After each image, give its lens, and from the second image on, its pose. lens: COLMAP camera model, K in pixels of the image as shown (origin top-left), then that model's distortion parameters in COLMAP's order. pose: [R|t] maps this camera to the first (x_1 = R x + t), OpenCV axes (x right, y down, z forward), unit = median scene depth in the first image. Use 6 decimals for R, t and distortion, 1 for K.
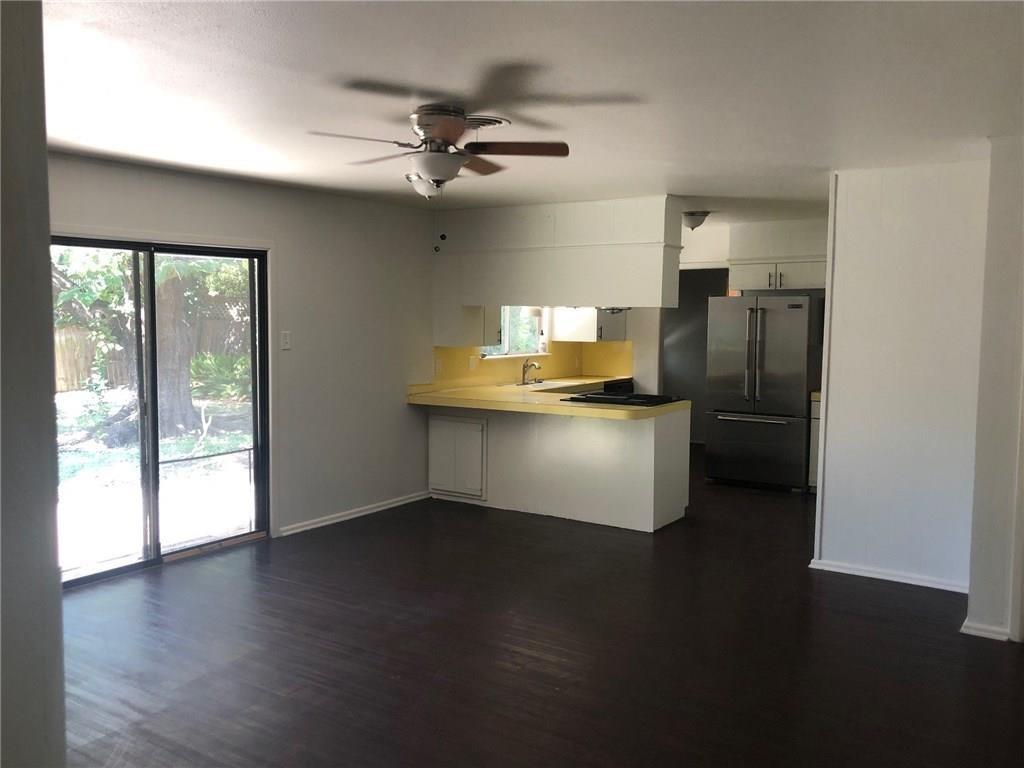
lens RADIAL K [[901.3, 0, 512.0], [0, 901.3, 384.0], [0, 0, 1]] dist [0.048691, -0.001719]
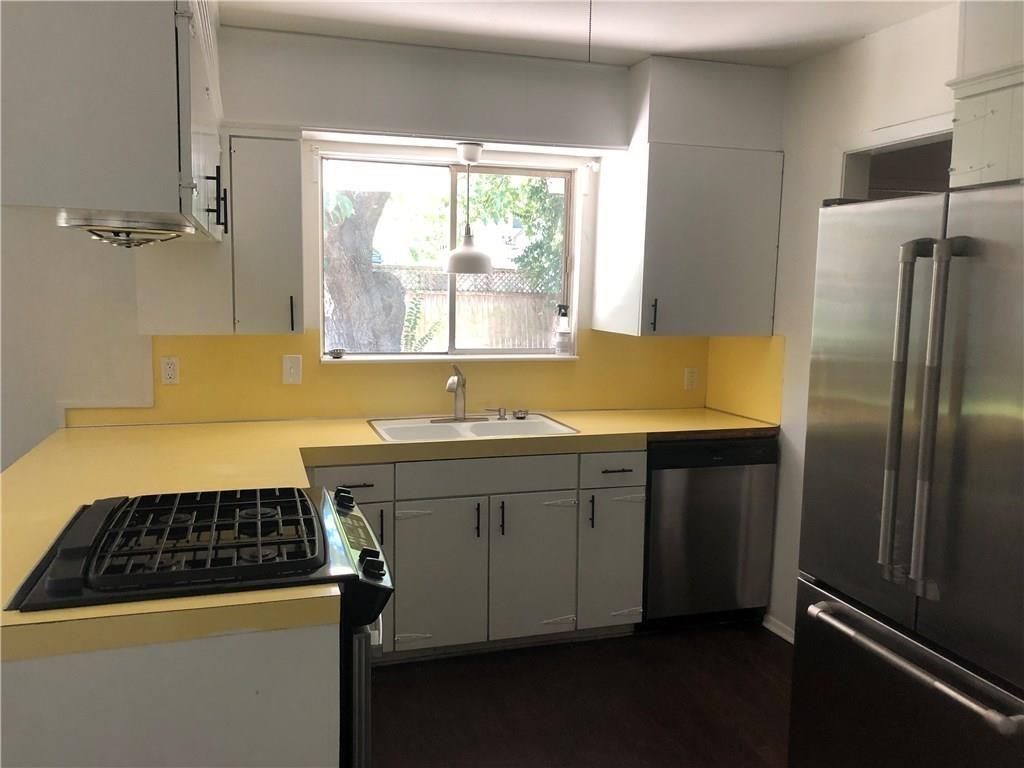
lens RADIAL K [[844.4, 0, 513.6], [0, 844.4, 390.1], [0, 0, 1]] dist [0.070216, -0.105278]
pose [[0.773600, 0.088734, -0.627431, 0.308043], [-0.062954, 0.996011, 0.063240, -0.044559], [0.630539, -0.009423, 0.776100, 0.683590]]
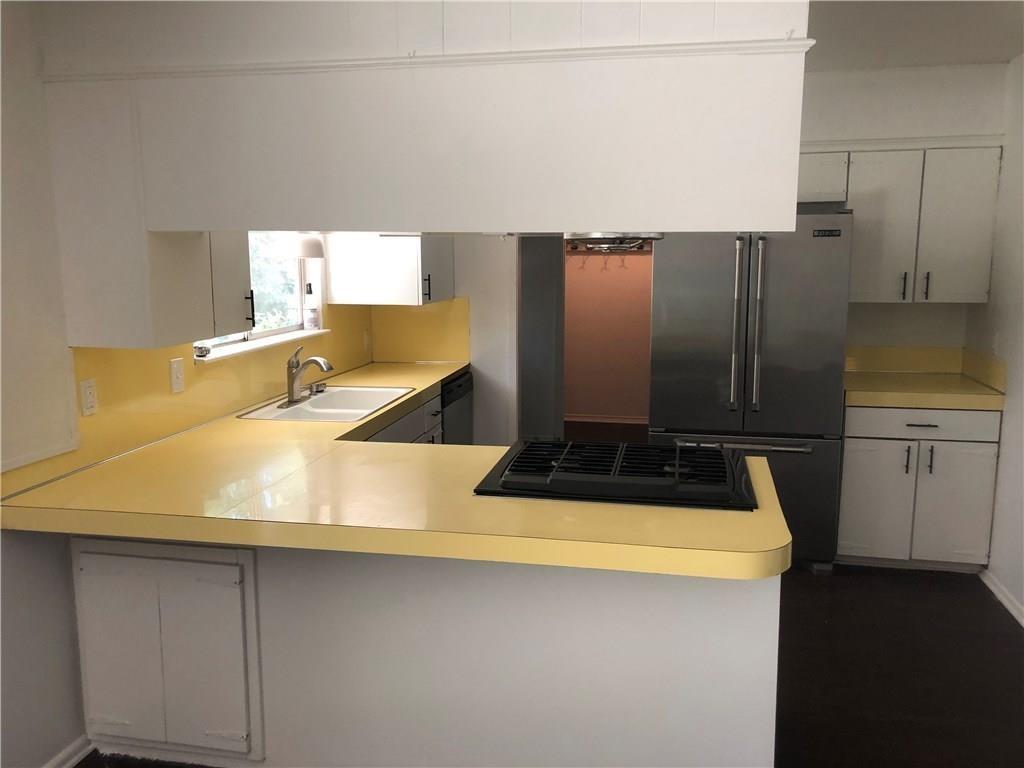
lens RADIAL K [[844.4, 0, 513.6], [0, 844.4, 390.1], [0, 0, 1]] dist [0.070216, -0.105278]
pose [[0.921026, -0.071863, 0.382814, -0.048894], [0.037259, 0.994581, 0.097062, -0.044964], [-0.387714, -0.075134, 0.918712, 0.551865]]
